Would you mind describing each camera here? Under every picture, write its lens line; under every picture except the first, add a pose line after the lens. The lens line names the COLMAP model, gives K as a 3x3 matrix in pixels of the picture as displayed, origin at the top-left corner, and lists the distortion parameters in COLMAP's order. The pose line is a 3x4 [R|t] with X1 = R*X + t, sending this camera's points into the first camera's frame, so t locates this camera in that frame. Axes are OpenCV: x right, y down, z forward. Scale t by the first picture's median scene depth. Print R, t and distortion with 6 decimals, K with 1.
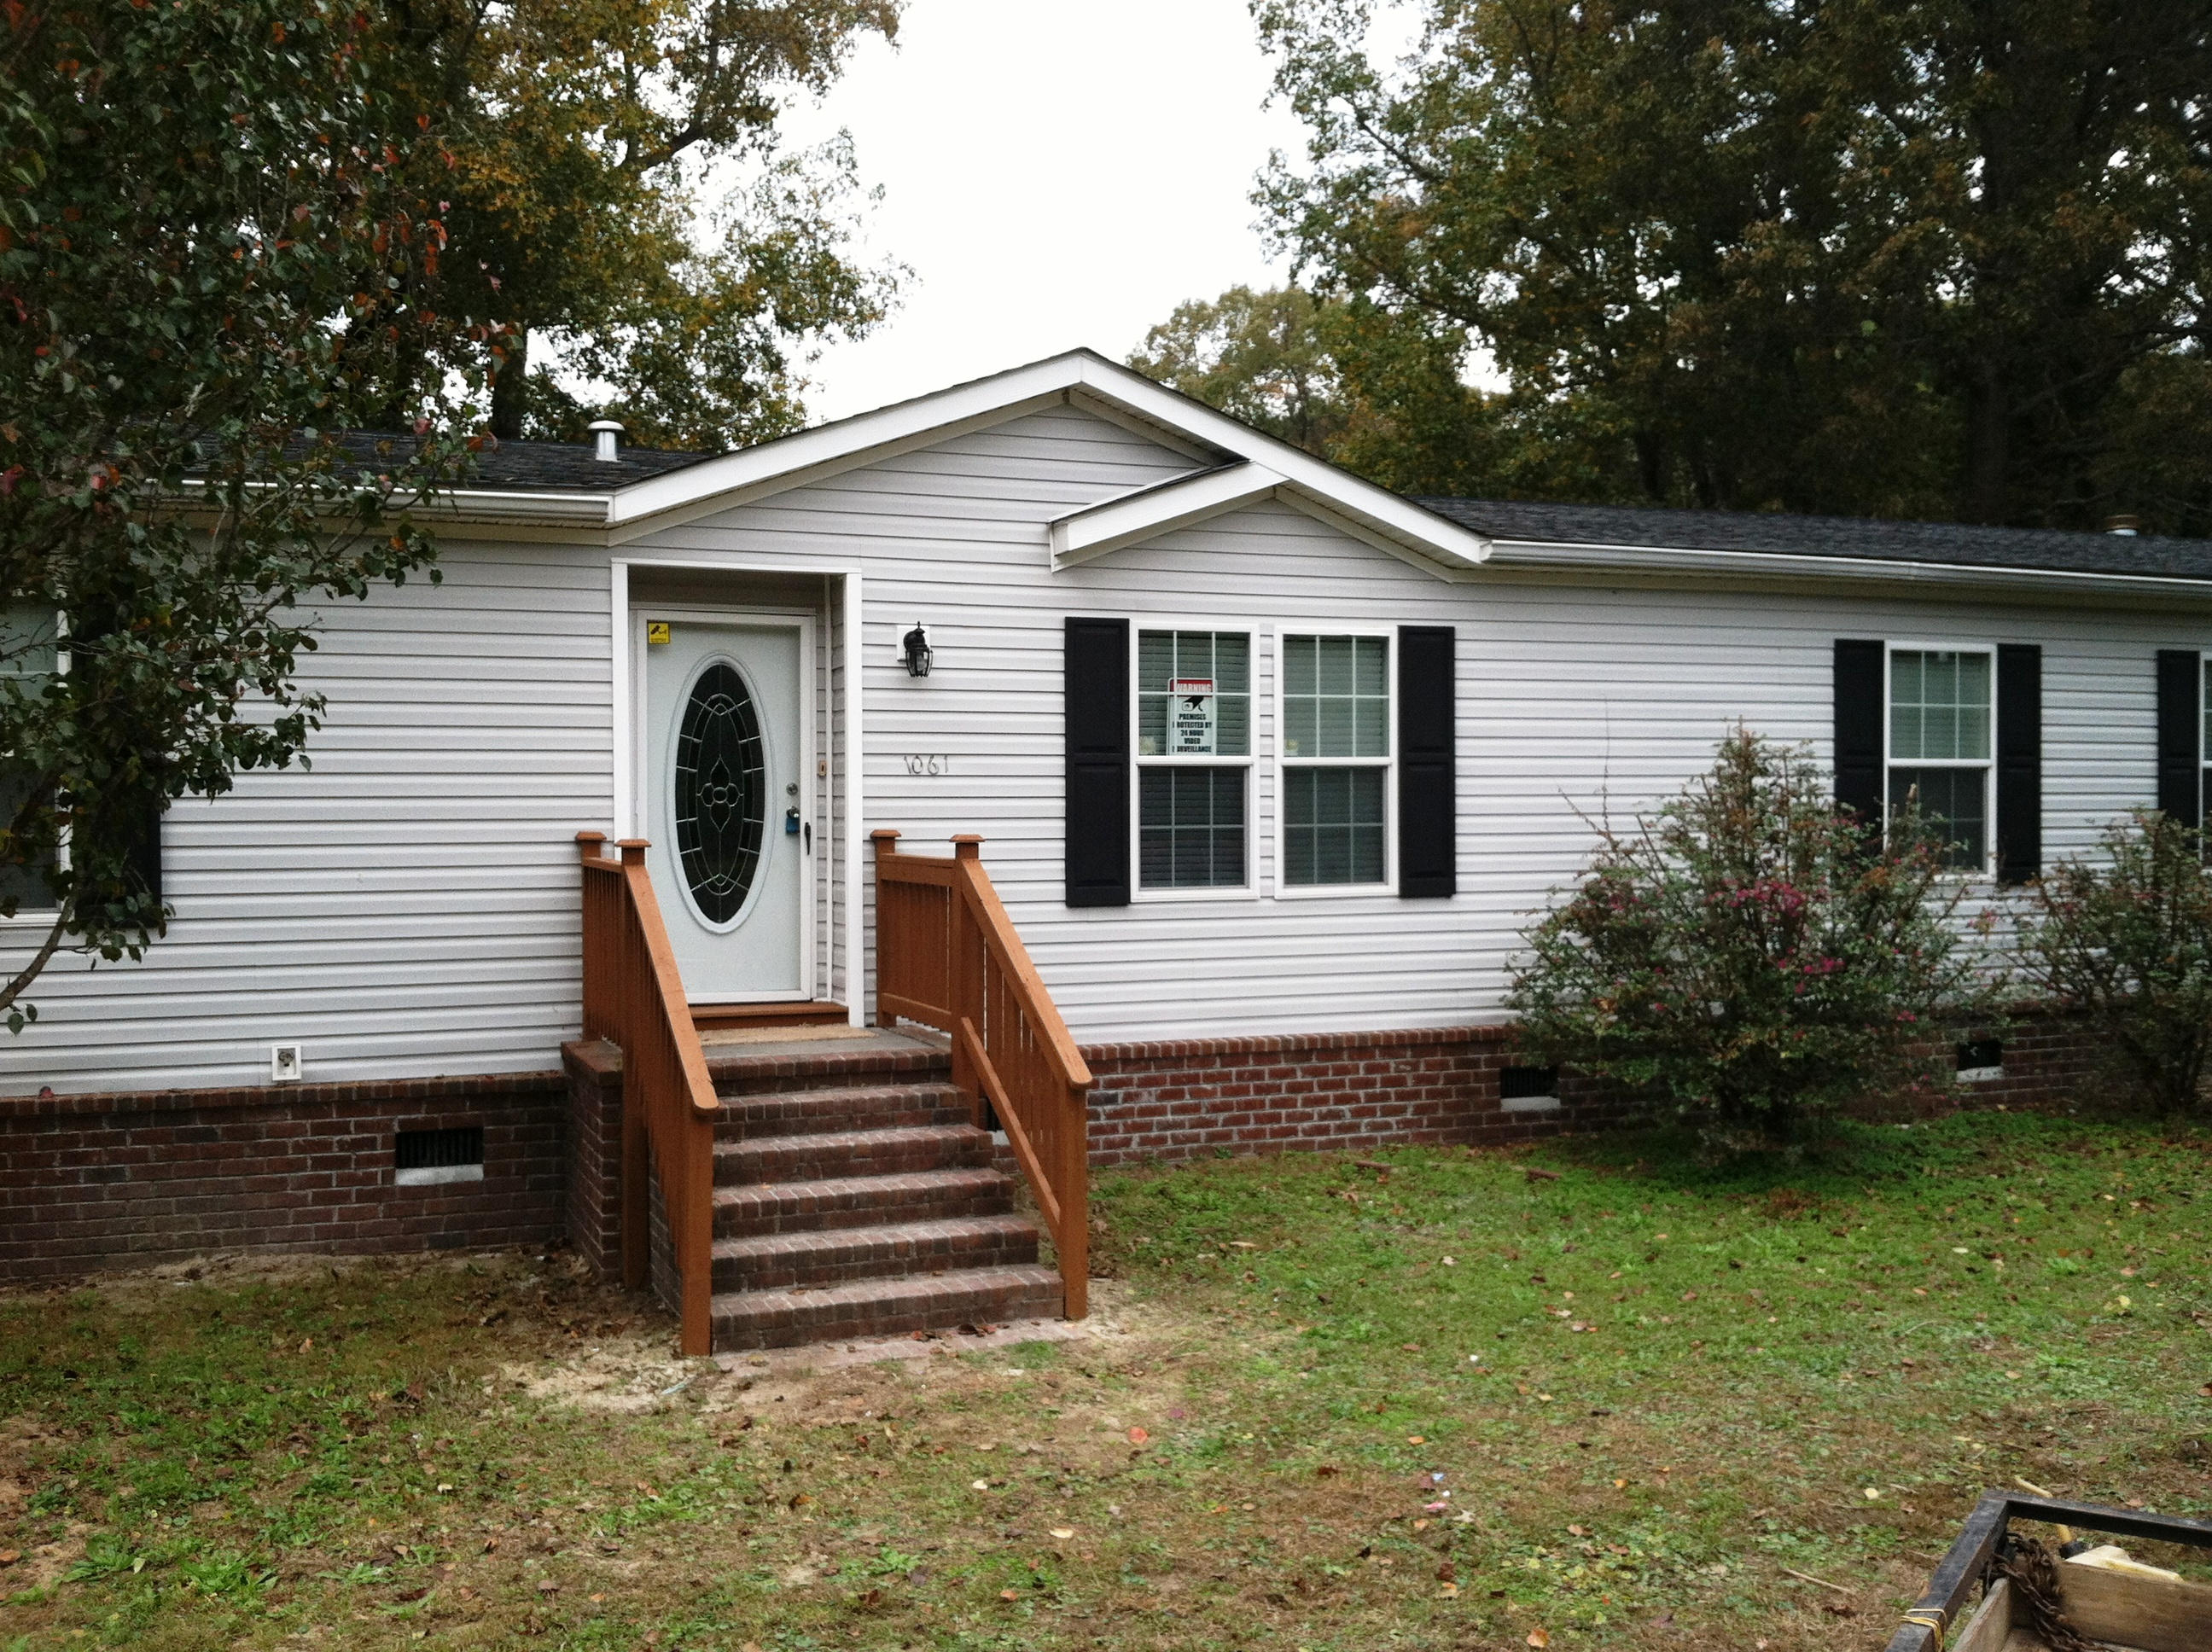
lens RADIAL K [[2228.9, 0, 1106.0], [0, 2228.9, 826.0], [0, 0, 1]] dist [0.132395, -0.402365]
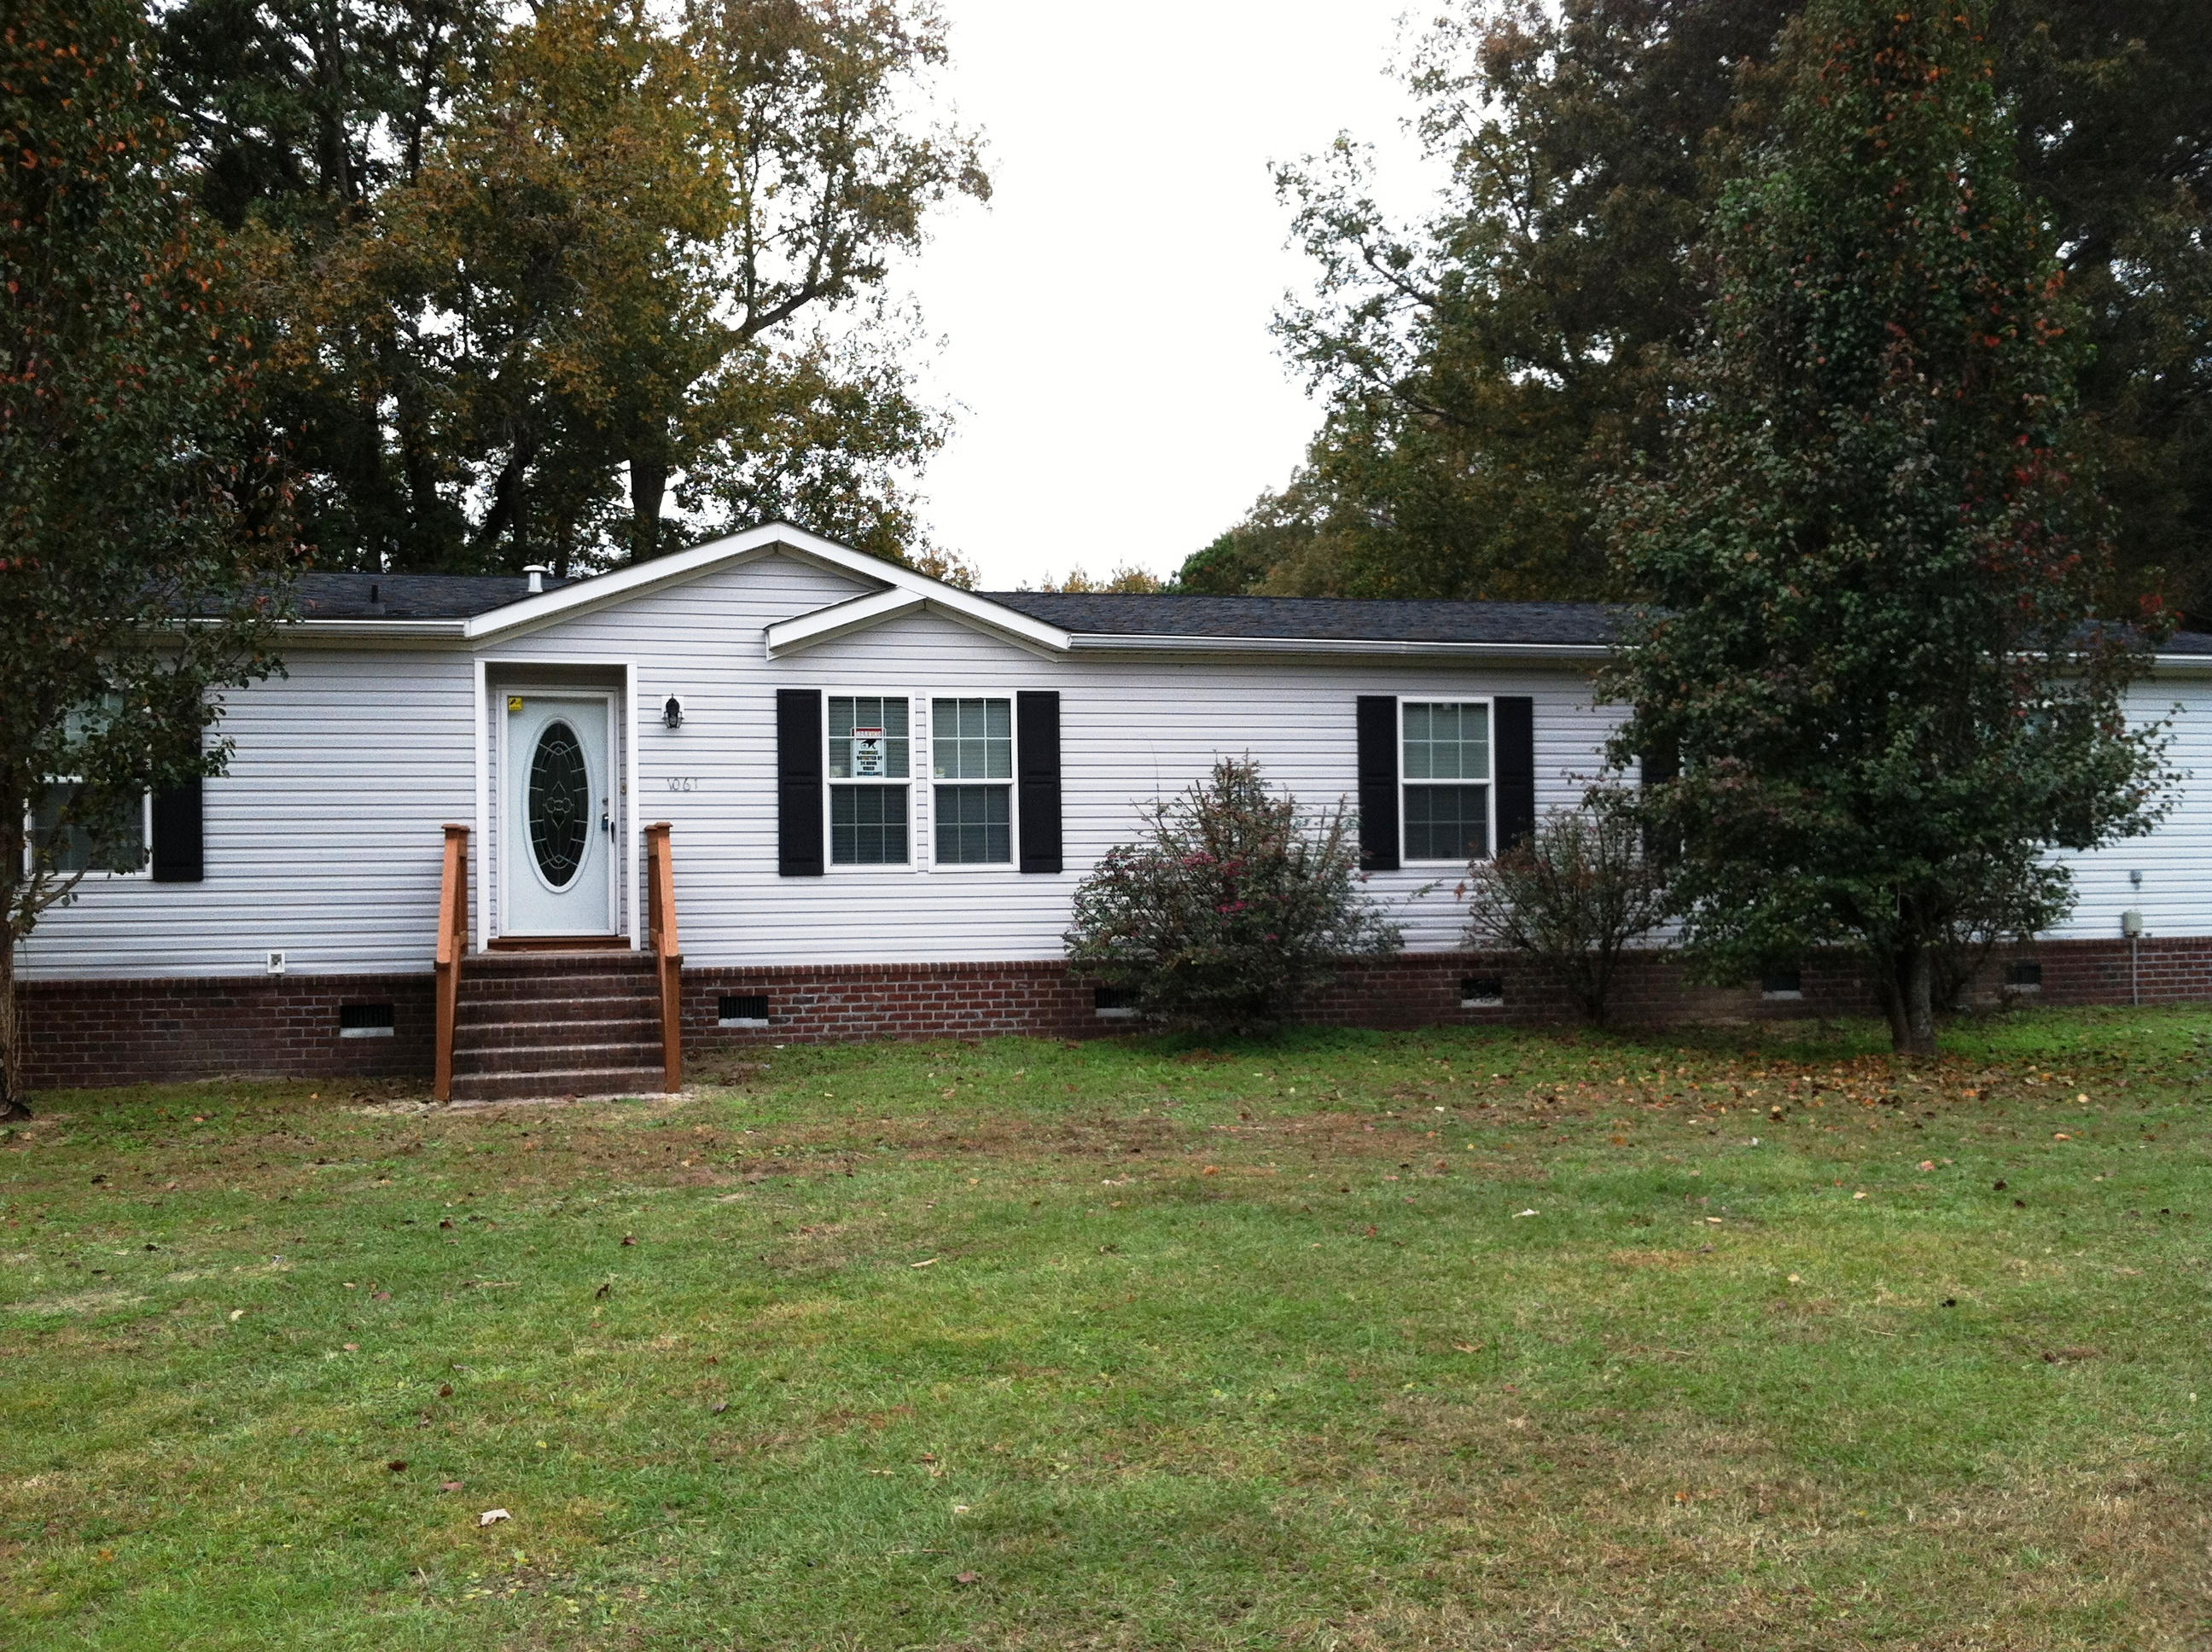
lens RADIAL K [[2278.1, 0, 1109.7], [0, 2278.1, 853.3], [0, 0, 1]] dist [0.146530, -0.426700]
pose [[0.989524, -0.008784, -0.144104, 0.424895], [0.005487, 0.999714, -0.023263, 0.057071], [0.144268, 0.022229, 0.989289, -0.520867]]
